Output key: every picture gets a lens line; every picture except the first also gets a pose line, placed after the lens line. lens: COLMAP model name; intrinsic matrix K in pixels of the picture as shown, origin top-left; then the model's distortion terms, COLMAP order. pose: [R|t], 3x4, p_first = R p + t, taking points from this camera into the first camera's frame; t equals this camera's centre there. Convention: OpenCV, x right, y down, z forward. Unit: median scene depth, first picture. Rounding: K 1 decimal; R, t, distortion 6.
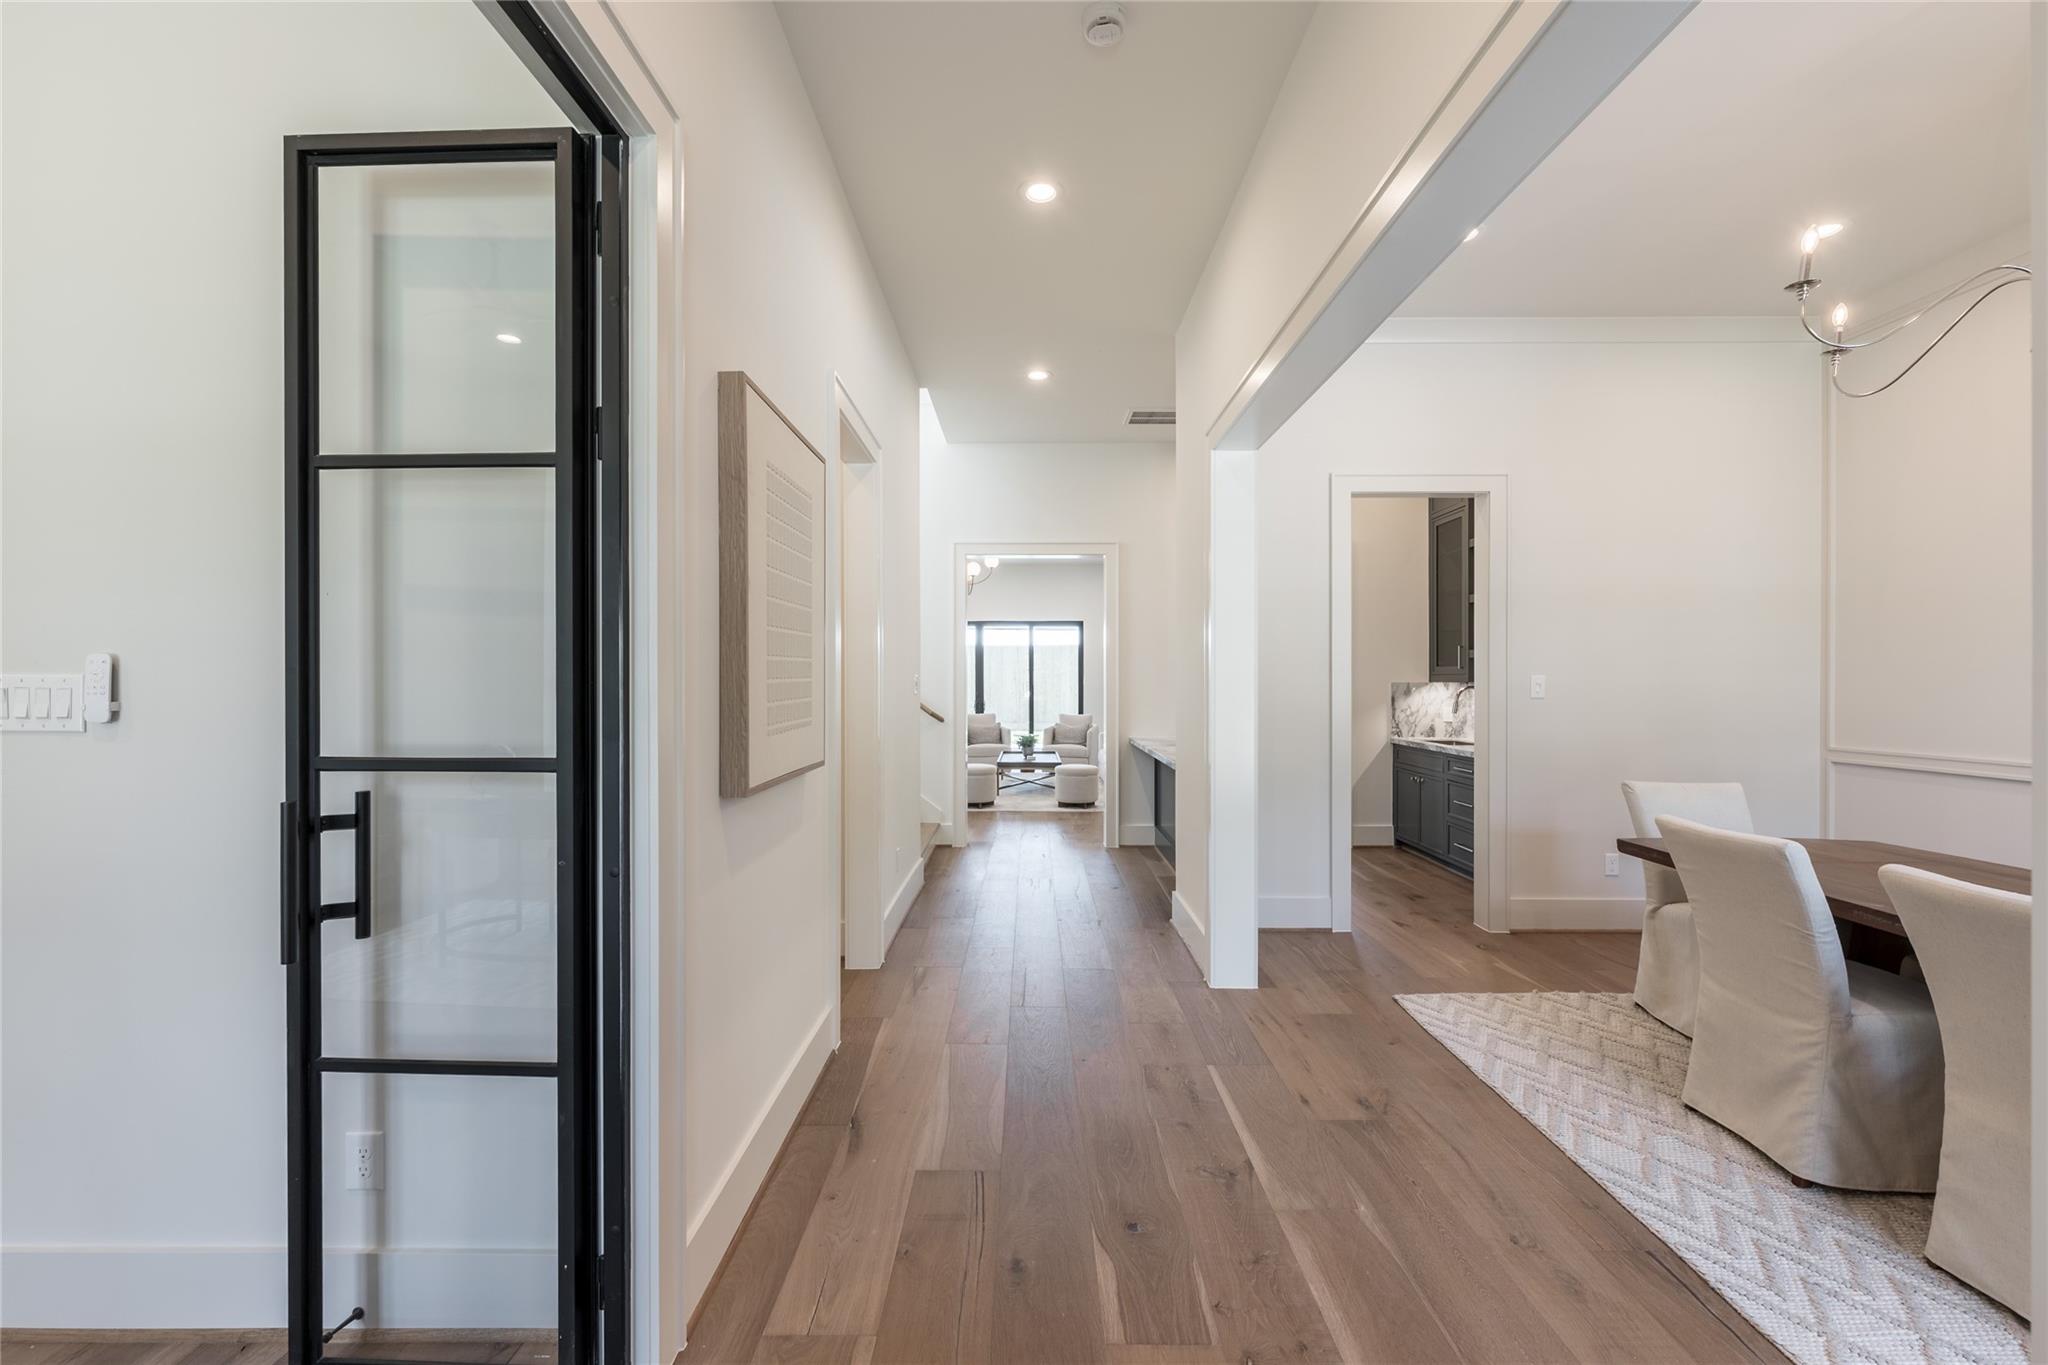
lens RADIAL K [[813.4, 0, 1020.3], [0, 813.4, 681.3], [0, 0, 1]] dist [-0.000596, 0.000055]
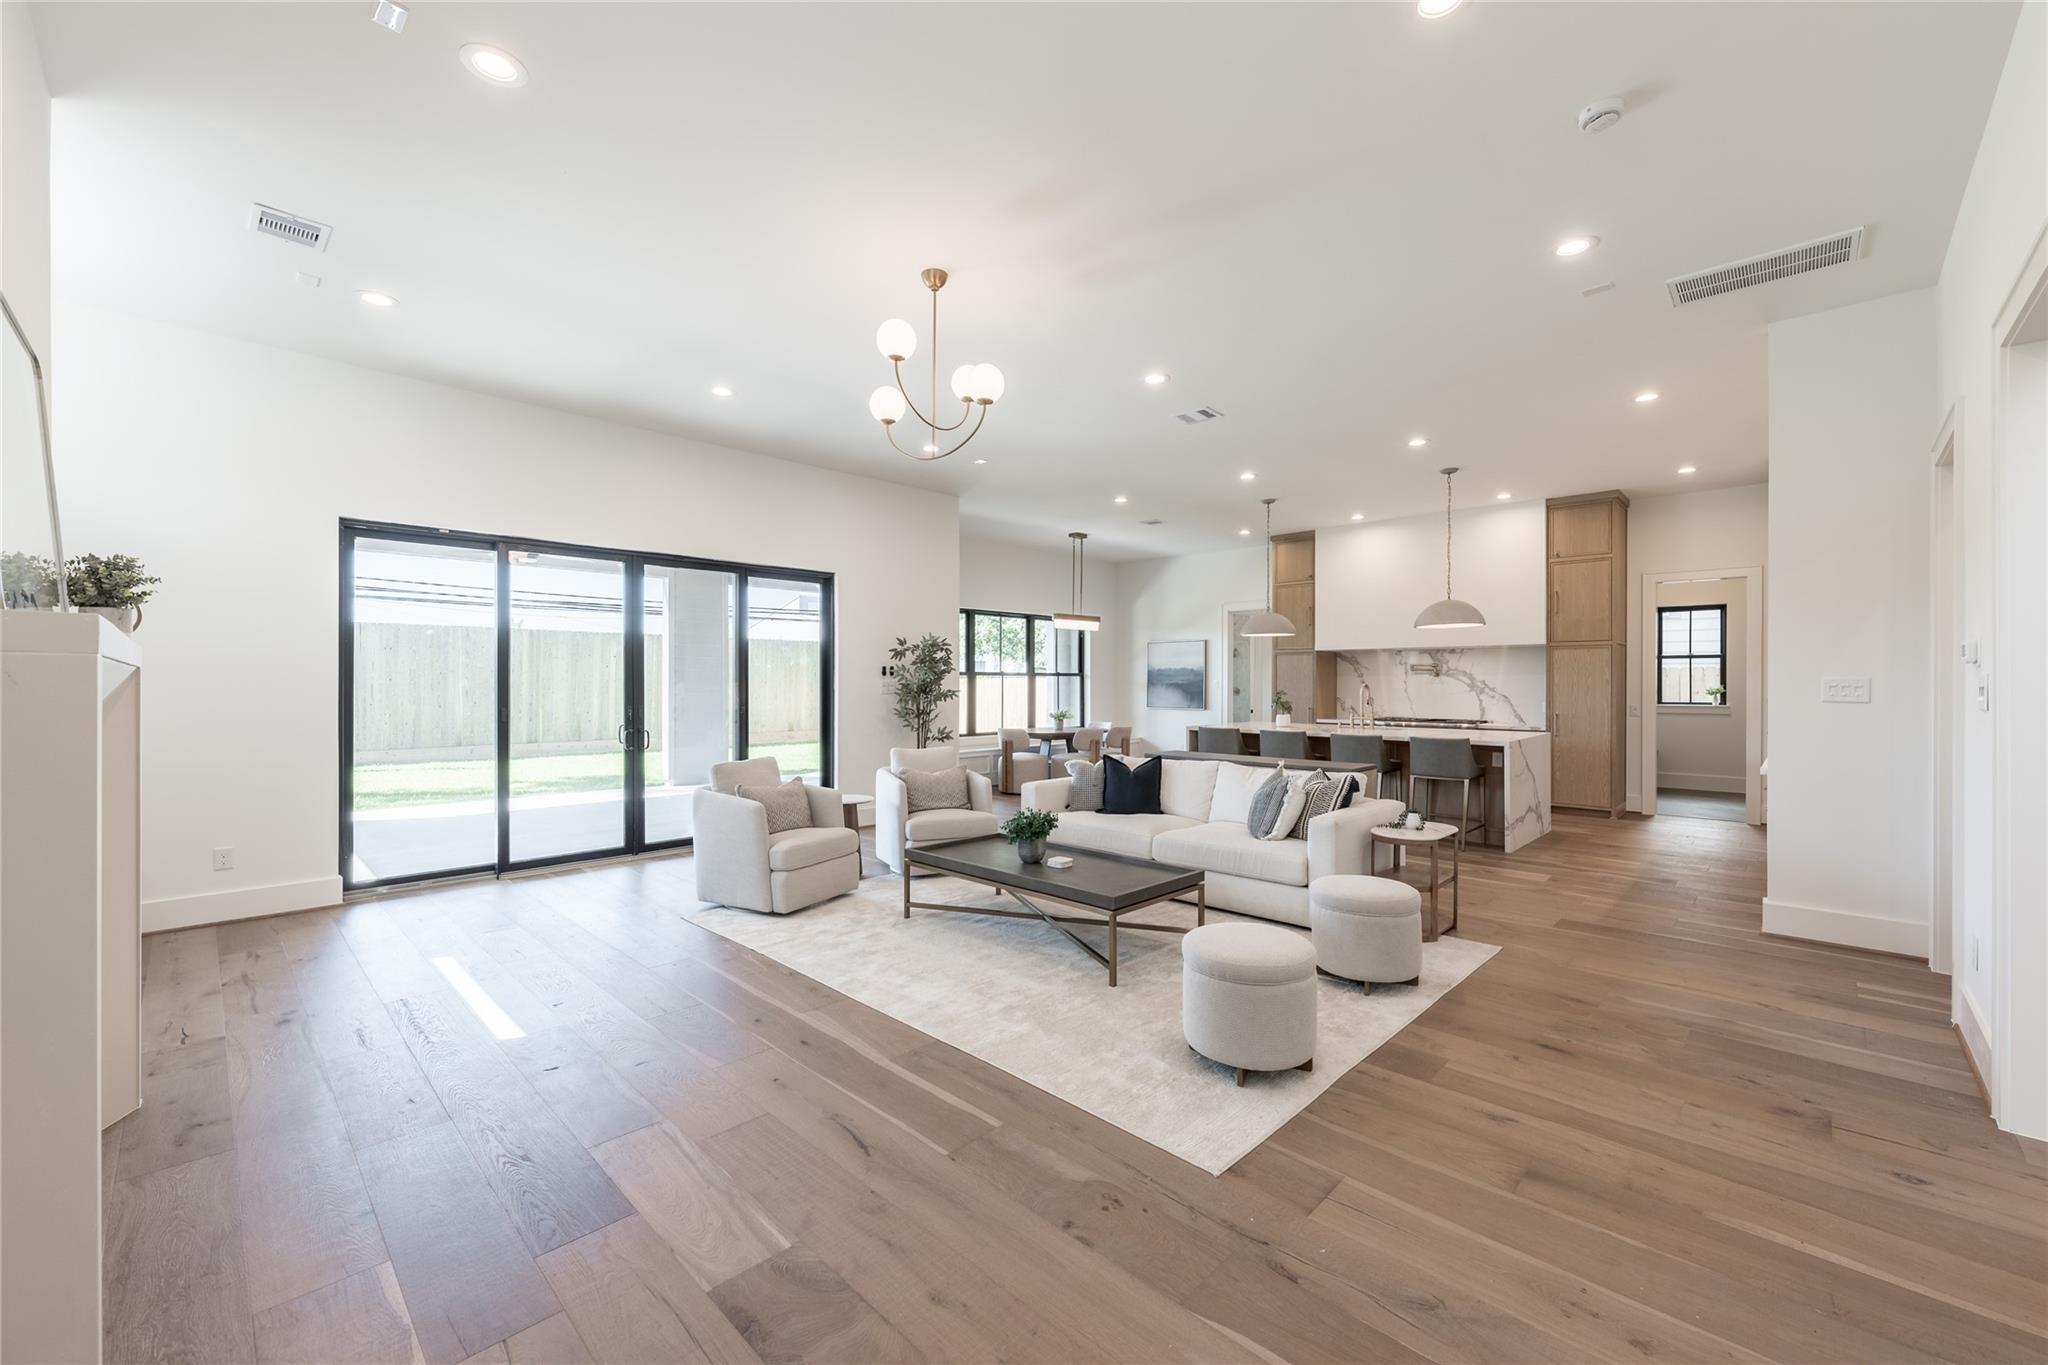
lens RADIAL K [[813.4, 0, 1020.3], [0, 813.4, 681.3], [0, 0, 1]] dist [-0.000596, 0.000055]
pose [[0.690534, 0.002073, 0.723297, -0.950406], [-0.000828, 0.999998, -0.002075, -0.003669], [-0.723300, 0.000834, 0.690534, 2.188133]]
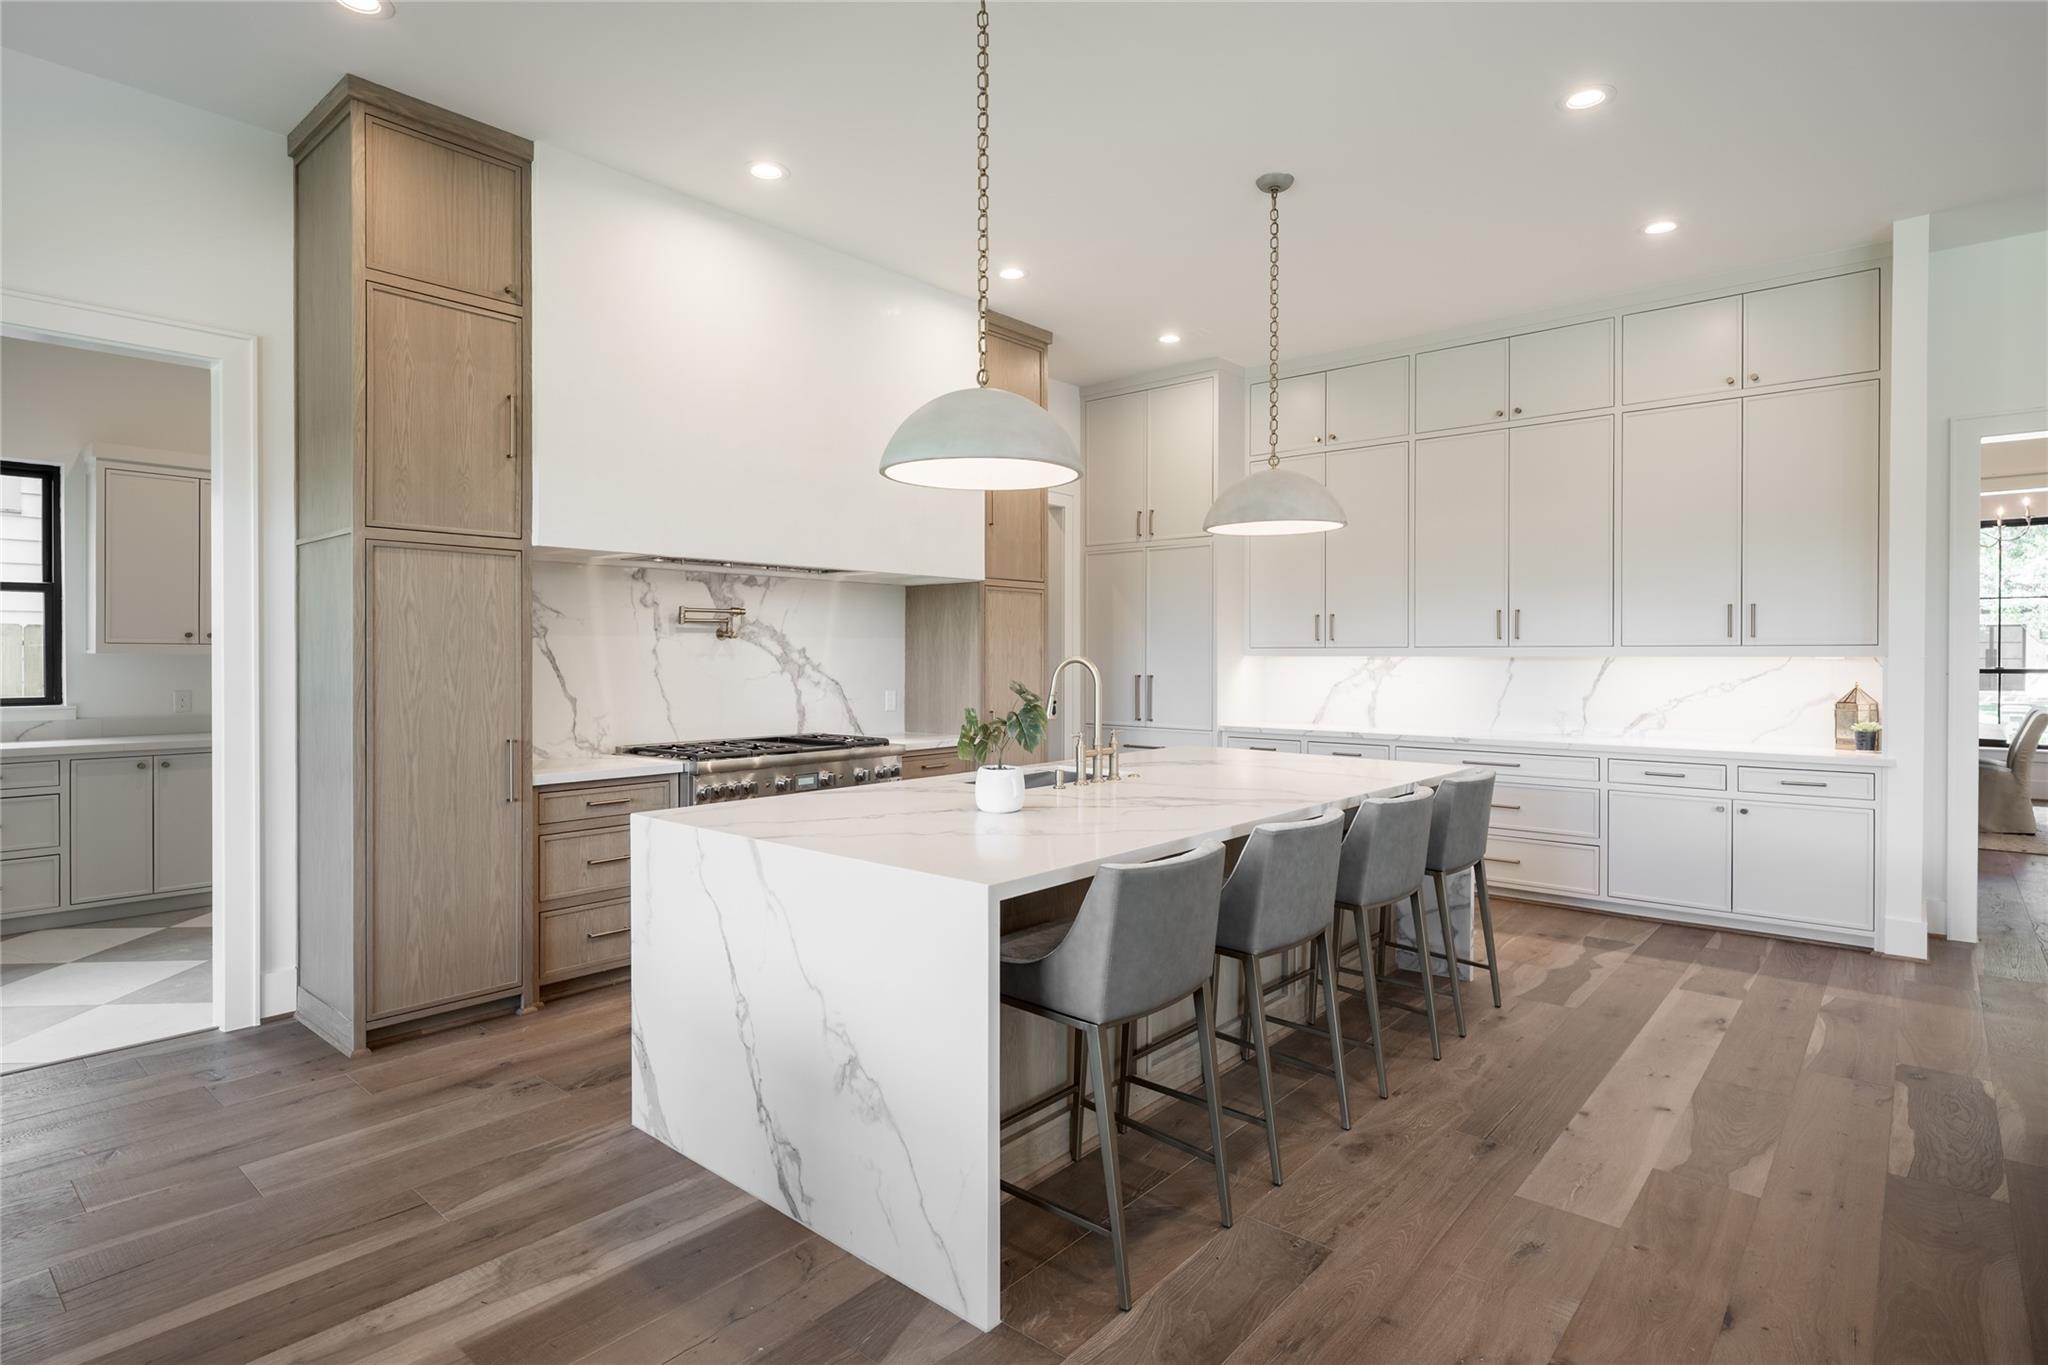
lens RADIAL K [[1061.1, 0, 1025.5], [0, 1061.1, 656.7], [0, 0, 1]] dist [-0.000263, -0.000005]
pose [[-0.767466, -0.002369, 0.641085, 0.854155], [0.001378, 0.999985, 0.005345, -0.009190], [-0.641088, 0.004986, -0.767451, 4.070433]]
